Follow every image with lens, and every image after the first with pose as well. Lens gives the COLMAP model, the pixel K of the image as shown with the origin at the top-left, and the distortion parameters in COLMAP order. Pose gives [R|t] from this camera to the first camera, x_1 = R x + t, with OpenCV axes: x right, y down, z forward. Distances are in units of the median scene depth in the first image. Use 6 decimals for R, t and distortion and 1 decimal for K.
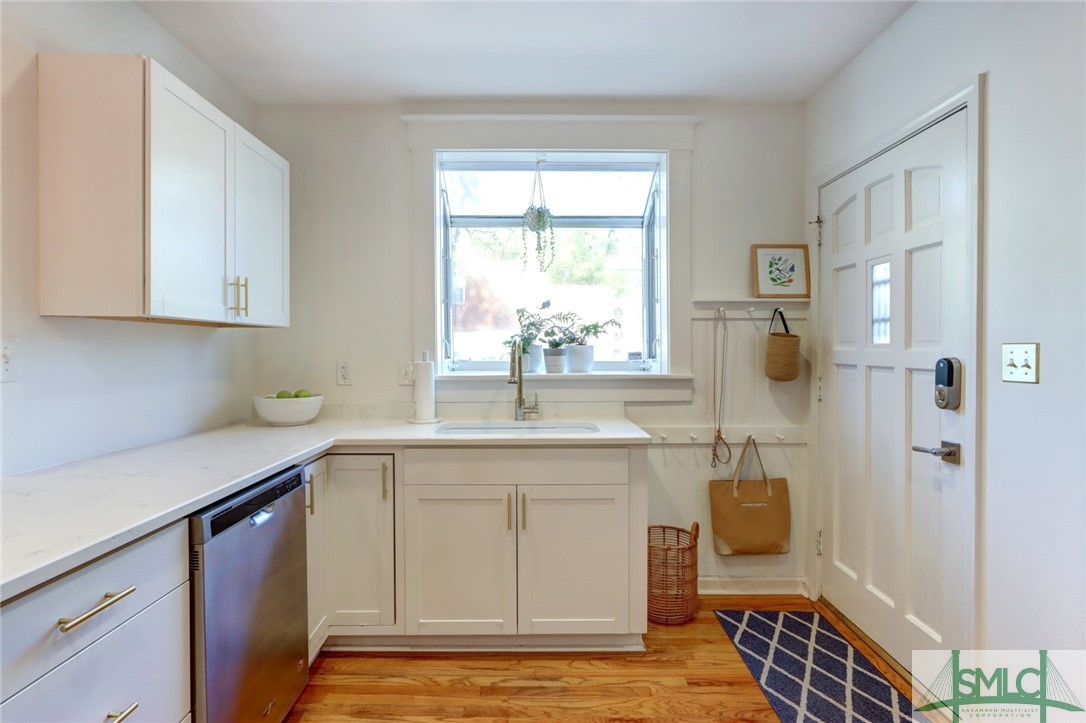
lens RADIAL K [[557.3, 0, 515.2], [0, 557.3, 348.4], [0, 0, 1]] dist [-0.007365, 0.001231]
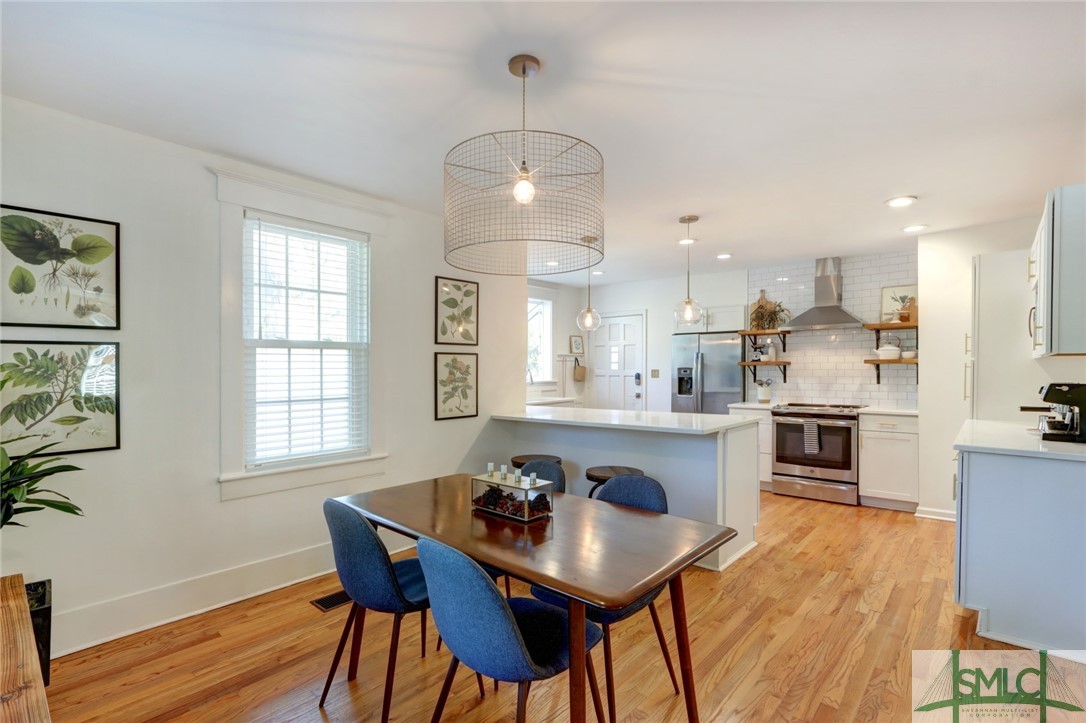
lens RADIAL K [[500.2, 0, 536.8], [0, 500.2, 375.0], [0, 0, 1]] dist [-0.003682, -0.000274]
pose [[0.642043, -0.012967, 0.766559, -1.827317], [0.004205, 0.999901, 0.013392, -0.014721], [-0.766657, -0.005375, 0.642034, -0.590271]]
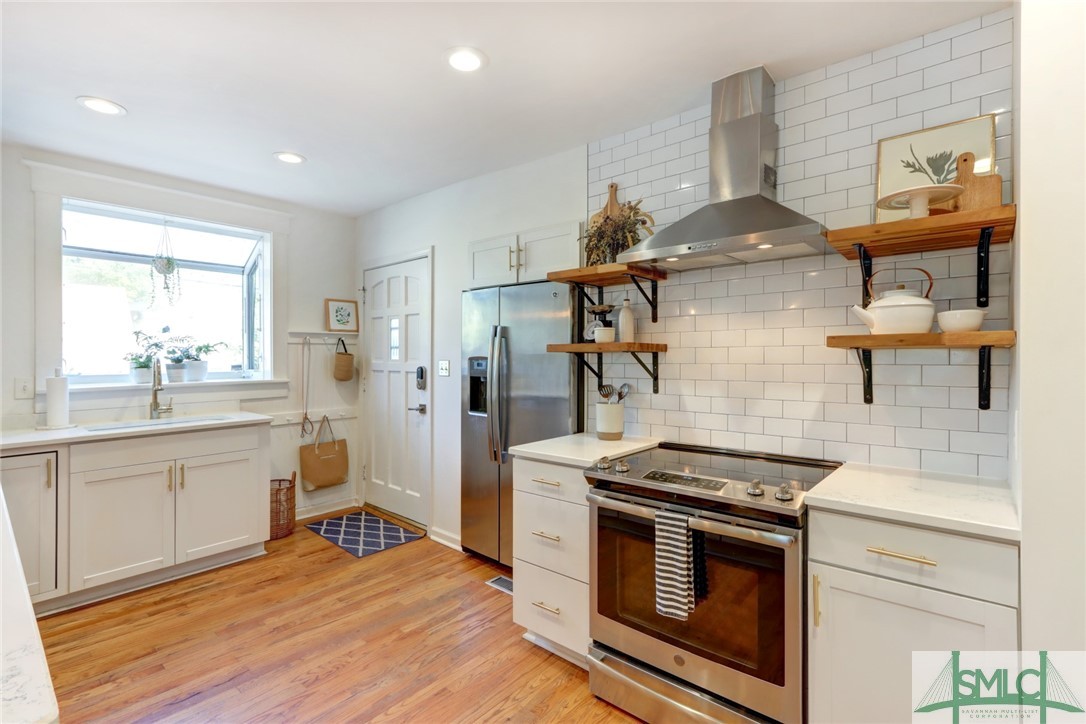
lens RADIAL K [[491.1, 0, 544.8], [0, 491.1, 355.6], [0, 0, 1]] dist [-0.003780, -0.000400]
pose [[0.635273, -0.002671, 0.772283, -0.300750], [0.003055, 0.999995, 0.000945, -0.018946], [-0.772282, 0.001759, 0.635277, -0.446661]]
